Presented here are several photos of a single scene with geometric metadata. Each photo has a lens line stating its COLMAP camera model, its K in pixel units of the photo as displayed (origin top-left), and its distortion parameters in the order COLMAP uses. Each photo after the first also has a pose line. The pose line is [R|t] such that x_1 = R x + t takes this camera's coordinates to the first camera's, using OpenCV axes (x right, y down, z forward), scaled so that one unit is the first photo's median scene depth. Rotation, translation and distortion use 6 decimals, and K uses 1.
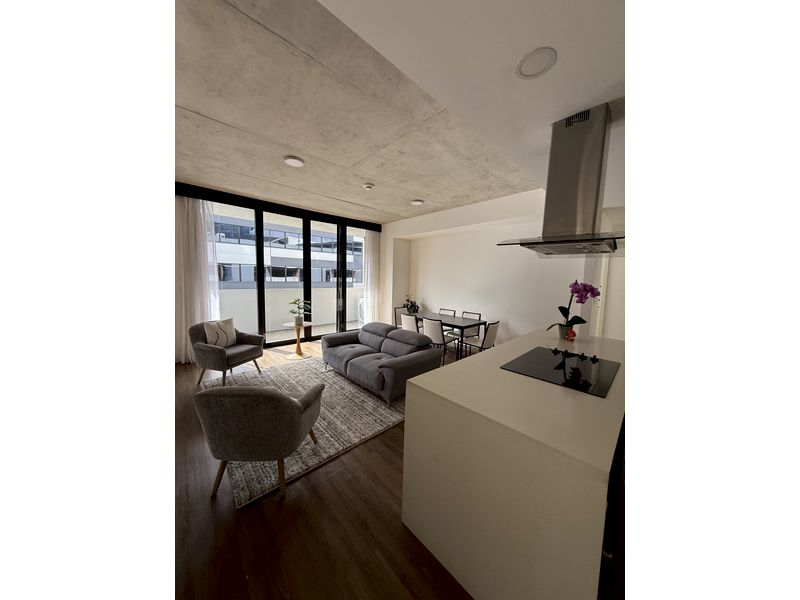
lens RADIAL K [[238.9, 0, 398.9], [0, 238.9, 298.3], [0, 0, 1]] dist [0.000440, 0.000009]
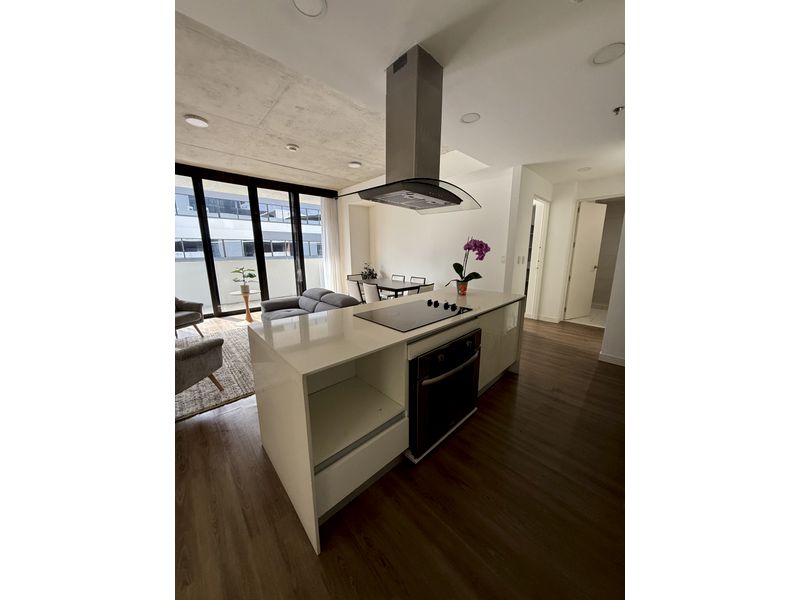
lens RADIAL K [[238.9, 0, 398.9], [0, 238.9, 298.3], [0, 0, 1]] dist [0.000440, 0.000009]
pose [[0.999635, -0.026967, 0.001286, 0.218622], [0.026657, 0.993439, 0.111216, 0.033631], [-0.004277, -0.111142, 0.993795, -0.028772]]
